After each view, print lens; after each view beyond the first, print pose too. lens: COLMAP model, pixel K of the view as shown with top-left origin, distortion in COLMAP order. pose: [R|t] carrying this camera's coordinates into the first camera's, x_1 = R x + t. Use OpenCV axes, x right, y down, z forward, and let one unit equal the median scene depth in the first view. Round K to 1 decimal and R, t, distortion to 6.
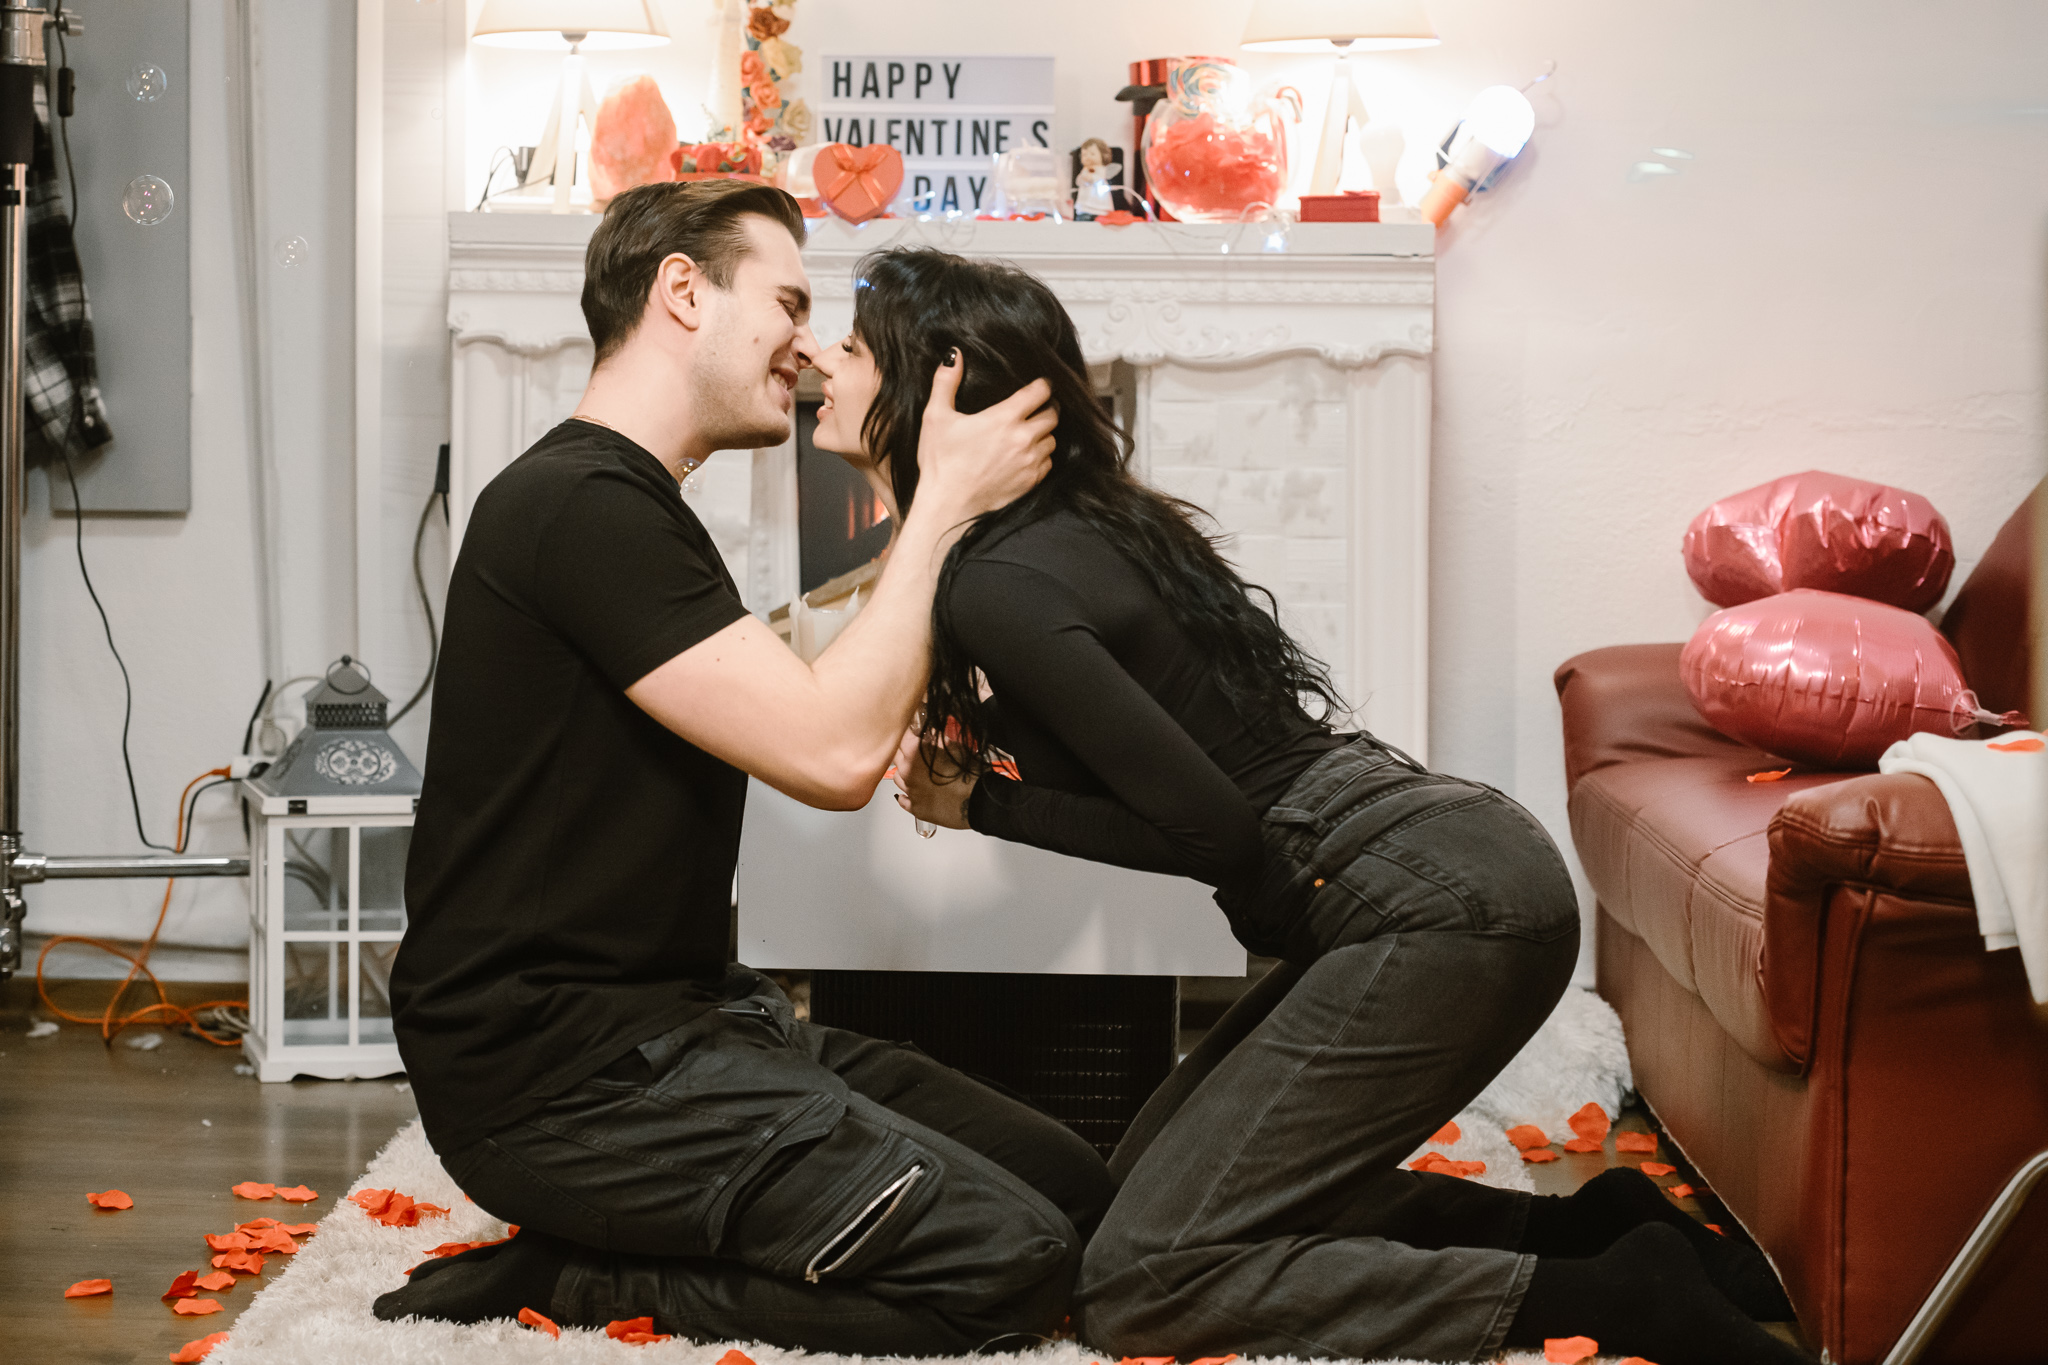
lens RADIAL K [[4388.6, 0, 1024.0], [0, 4388.6, 682.5], [0, 0, 1]] dist [0.083975, -2.049921]
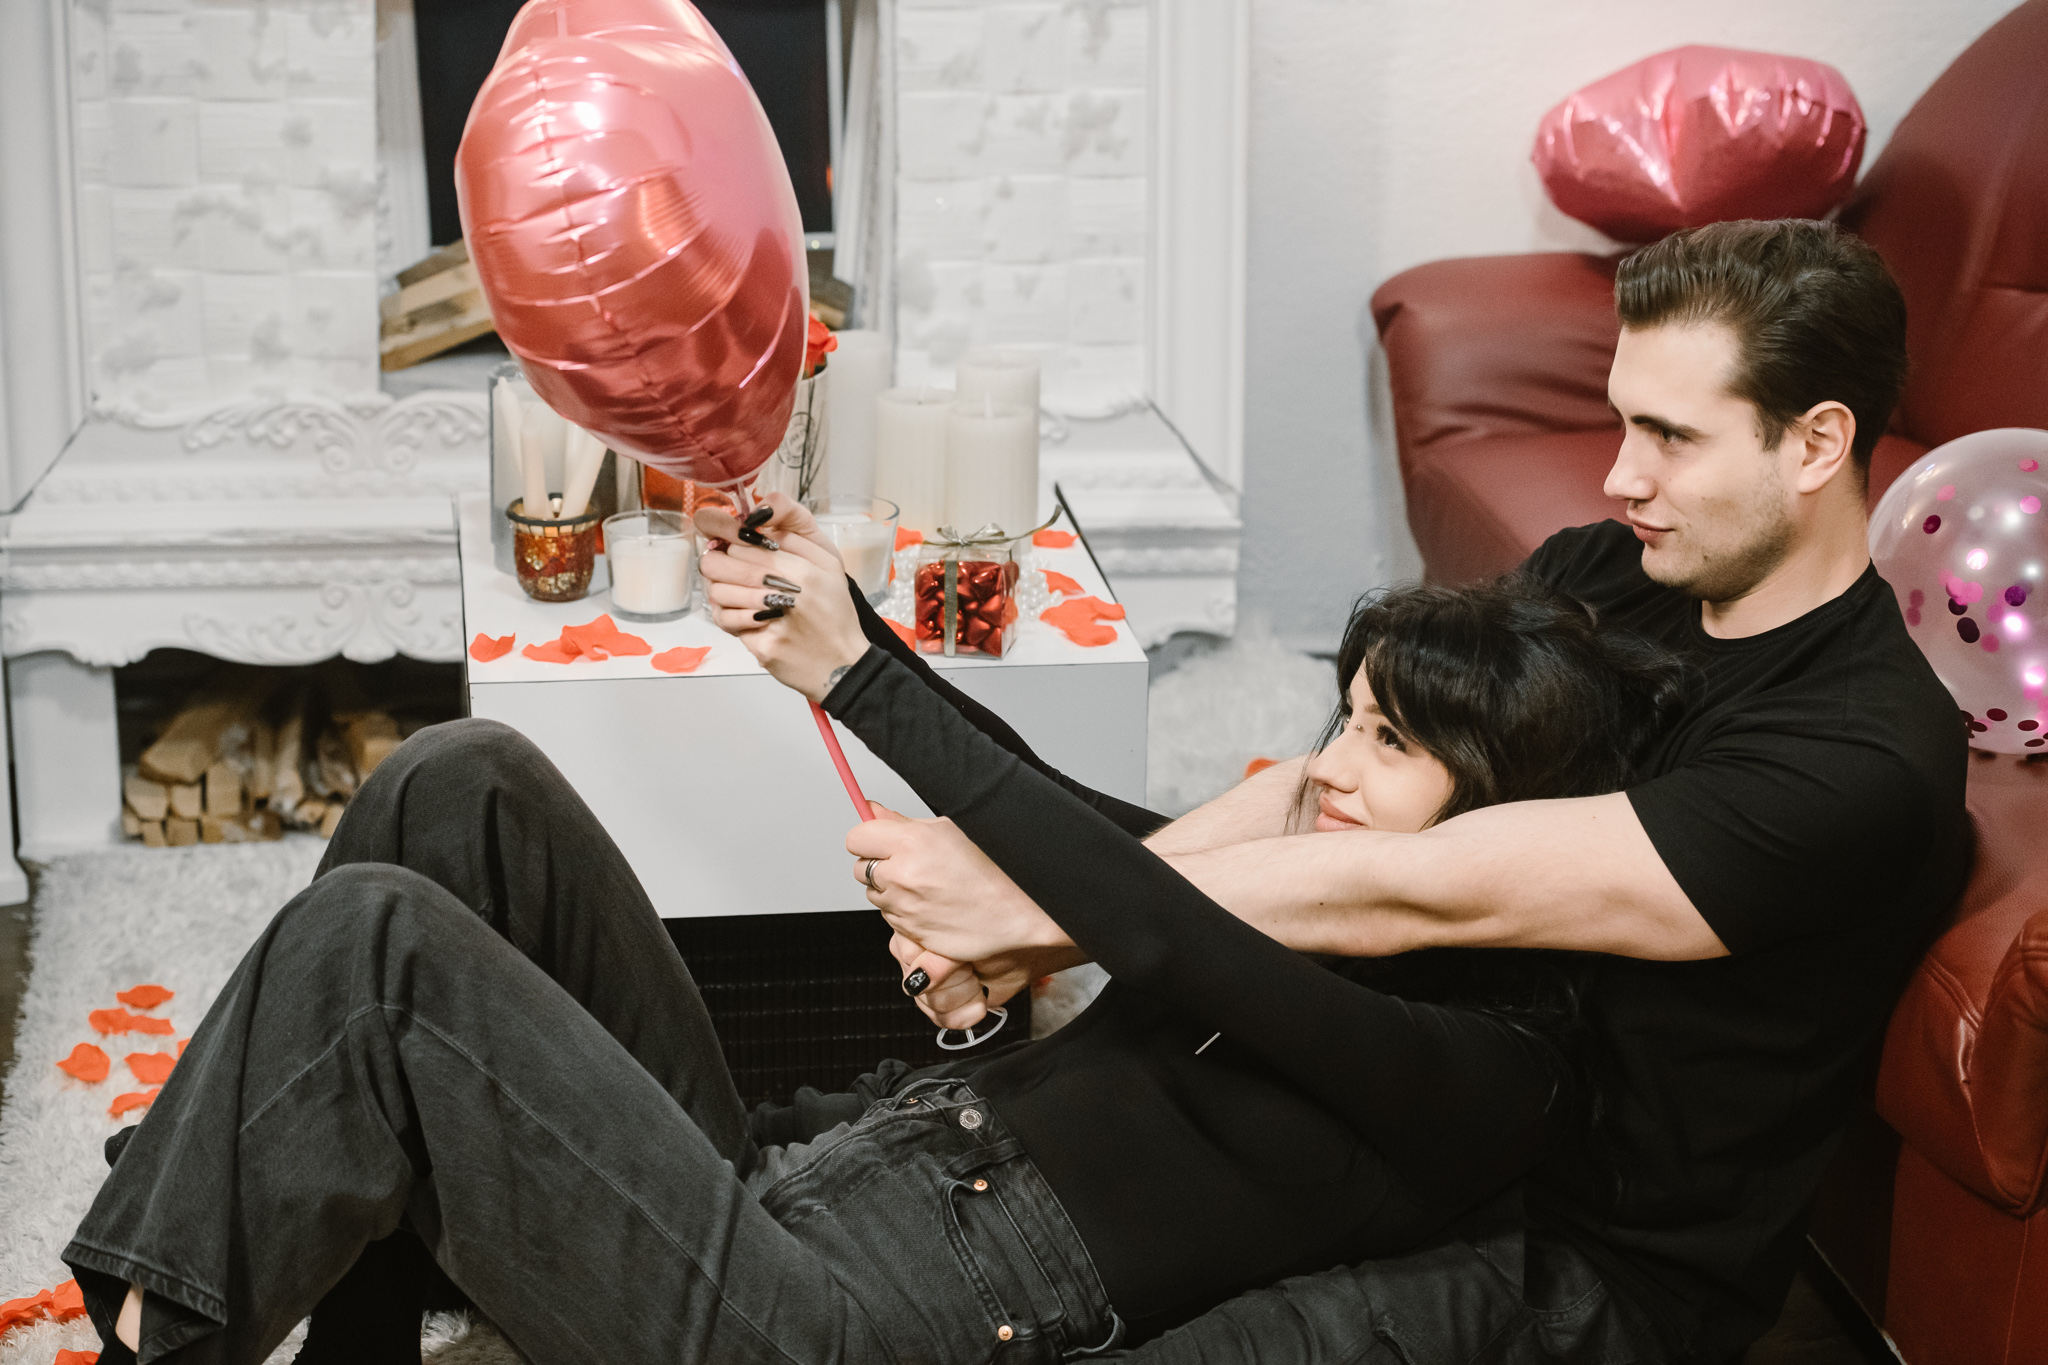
lens RADIAL K [[4155.7, 0, 1024.0], [0, 4155.7, 682.5], [0, 0, 1]] dist [0.010891, -1.151170]
pose [[0.984034, -0.056278, 0.168850, -0.078872], [0.010505, 0.965404, 0.260546, -0.139580], [-0.177671, -0.254612, 0.950582, 0.273433]]
